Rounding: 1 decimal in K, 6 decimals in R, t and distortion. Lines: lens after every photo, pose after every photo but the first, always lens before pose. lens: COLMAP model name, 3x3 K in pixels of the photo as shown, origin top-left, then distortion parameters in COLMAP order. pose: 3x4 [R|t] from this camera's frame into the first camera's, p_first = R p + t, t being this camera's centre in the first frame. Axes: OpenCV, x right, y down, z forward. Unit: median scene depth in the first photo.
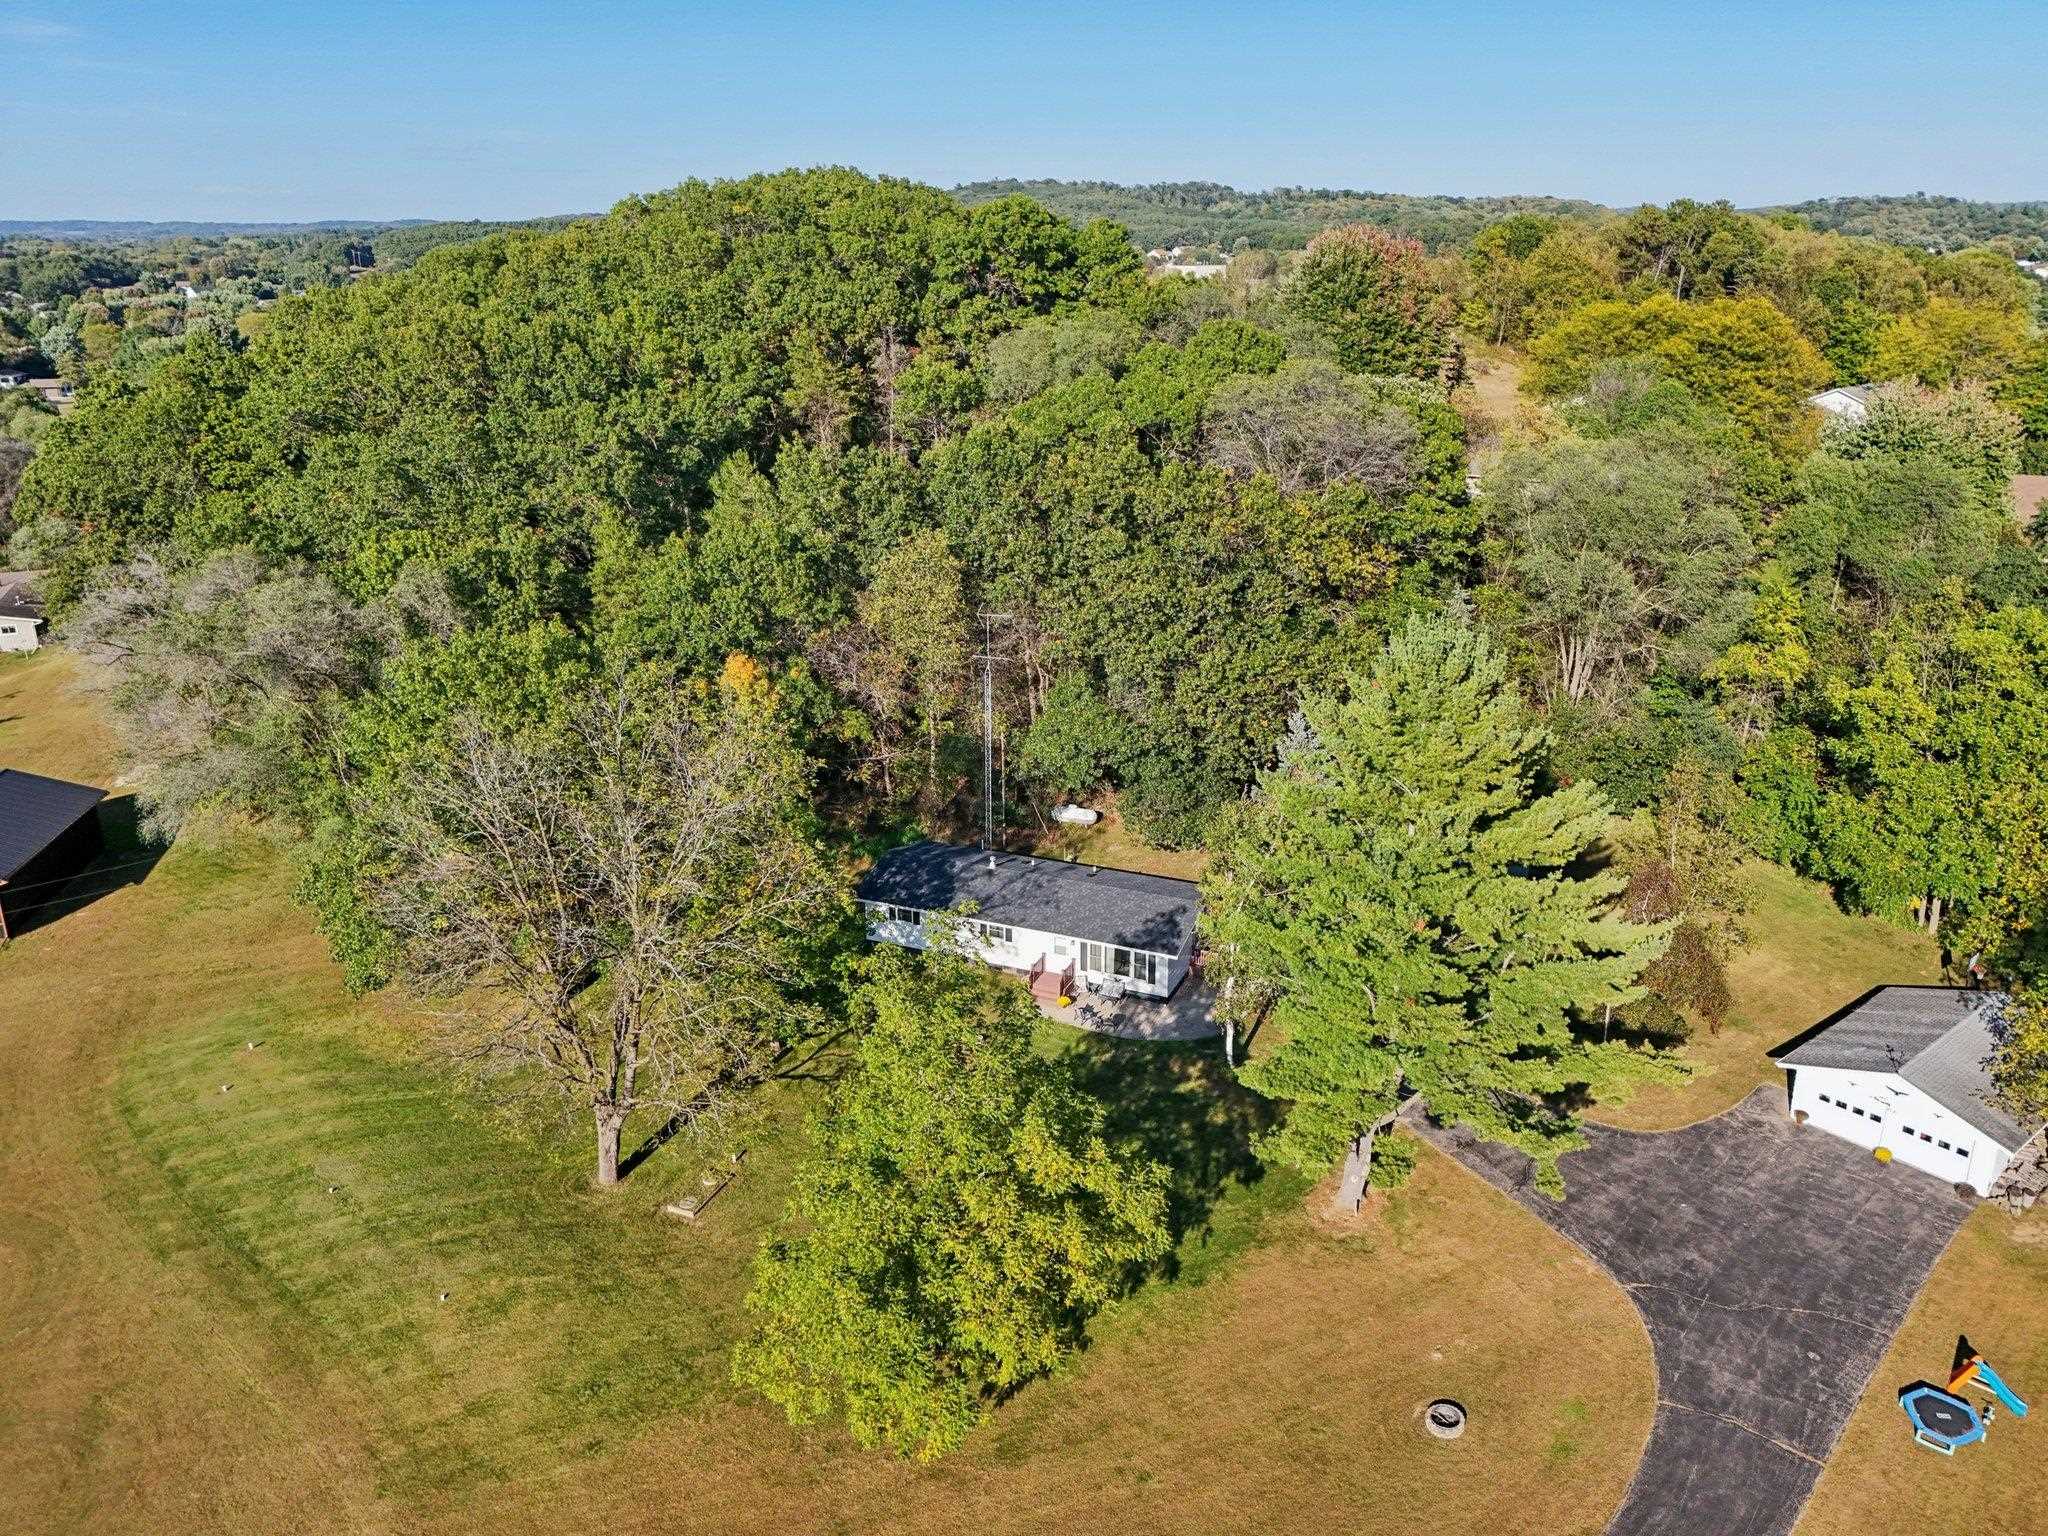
lens RADIAL K [[1611.5, 0, 1021.9], [0, 1611.5, 877.6], [0, 0, 1]] dist [0.070522, -0.057684]
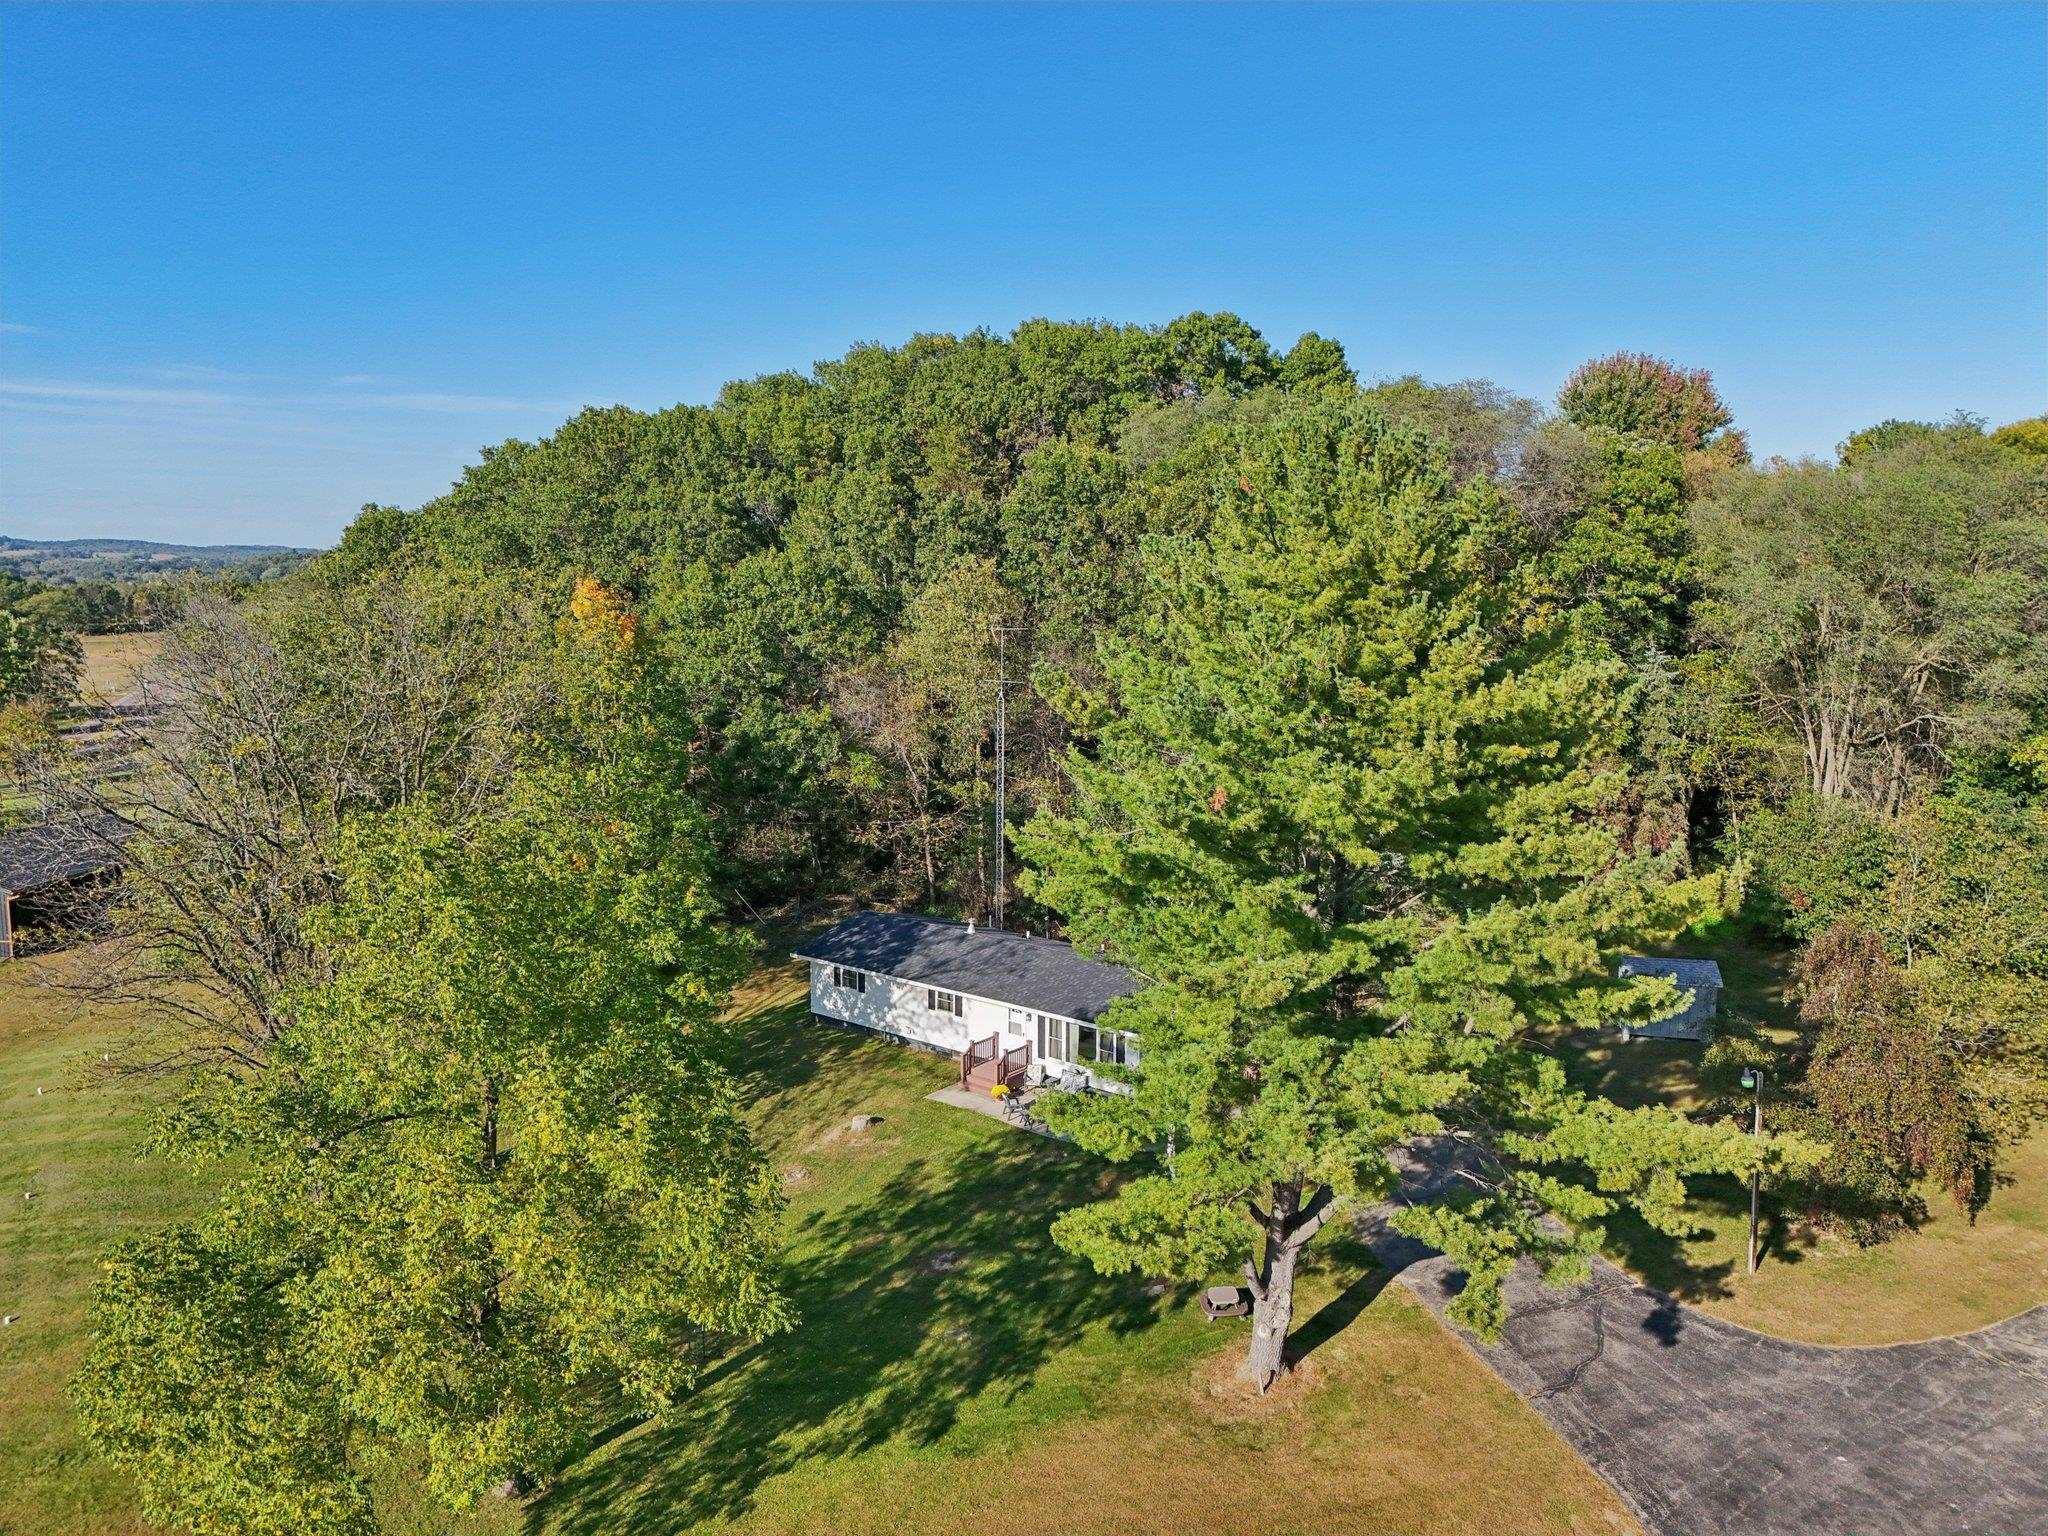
lens RADIAL K [[1581.5, 0, 1018.7], [0, 1581.5, 831.8], [0, 0, 1]] dist [0.054359, -0.006197]
pose [[0.963117, 0.053565, -0.263698, 0.204333], [-0.112727, 0.970164, -0.214648, 0.108672], [0.244333, 0.236457, 0.940420, 0.272009]]
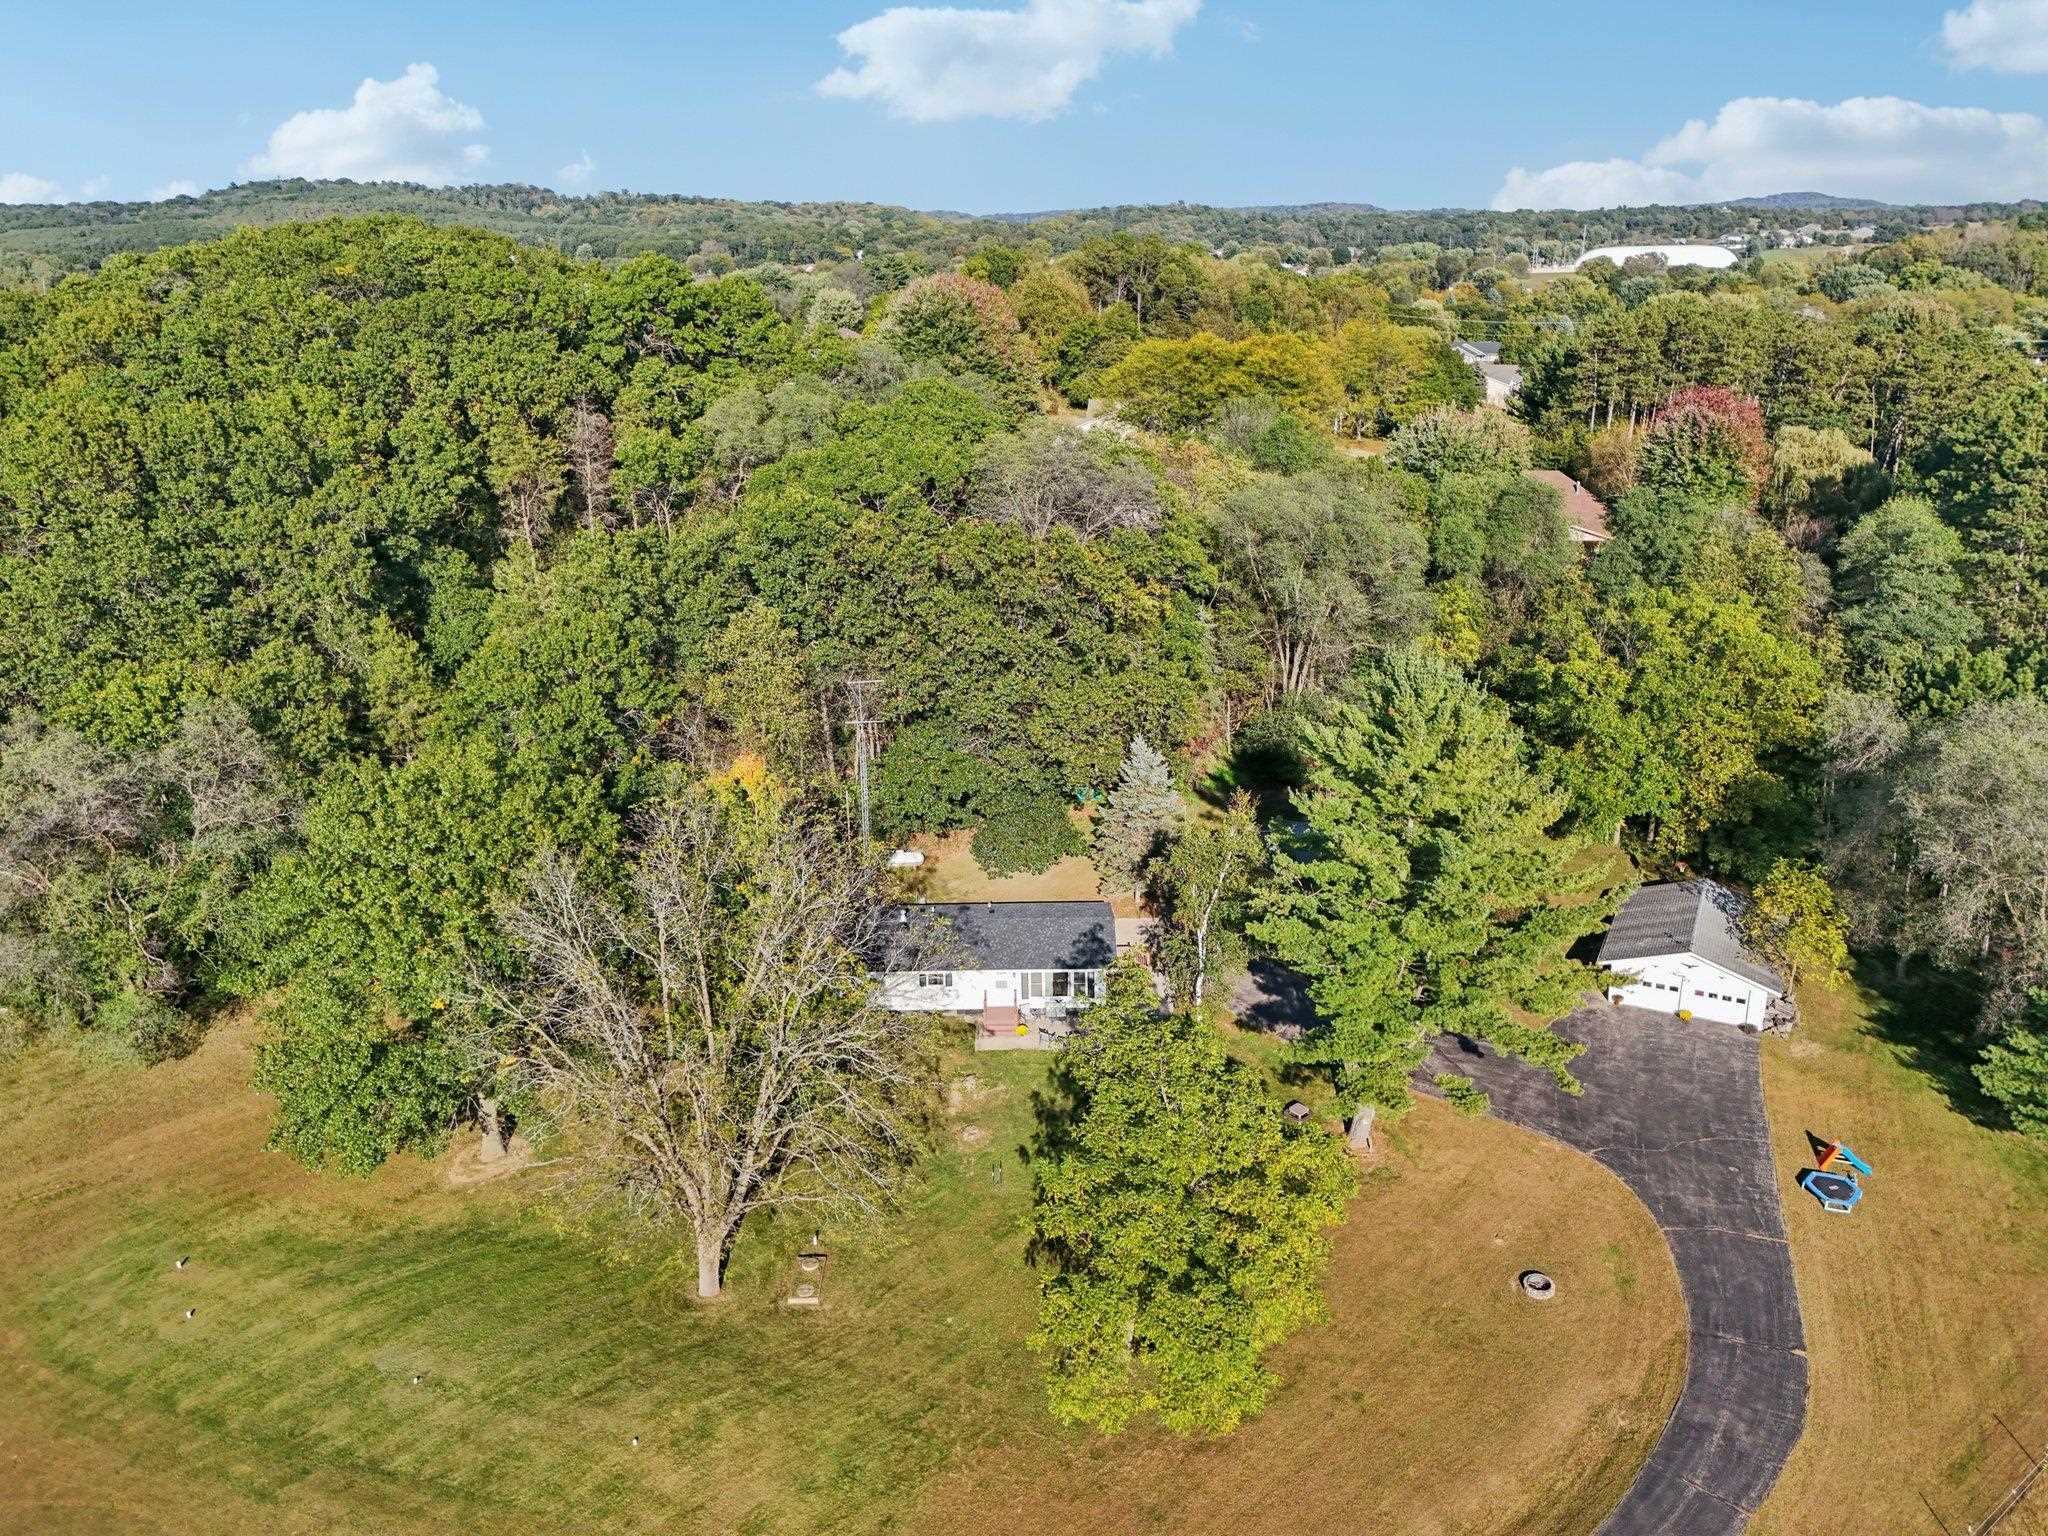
lens RADIAL K [[1644.3, 0, 1060.0], [0, 1644.3, 890.7], [0, 0, 1]] dist [0.054500, -0.011976]
pose [[0.906159, -0.166709, 0.388696, -0.339196], [0.164729, 0.985580, 0.038679, -0.050053], [-0.389539, 0.028980, 0.920554, -0.025157]]
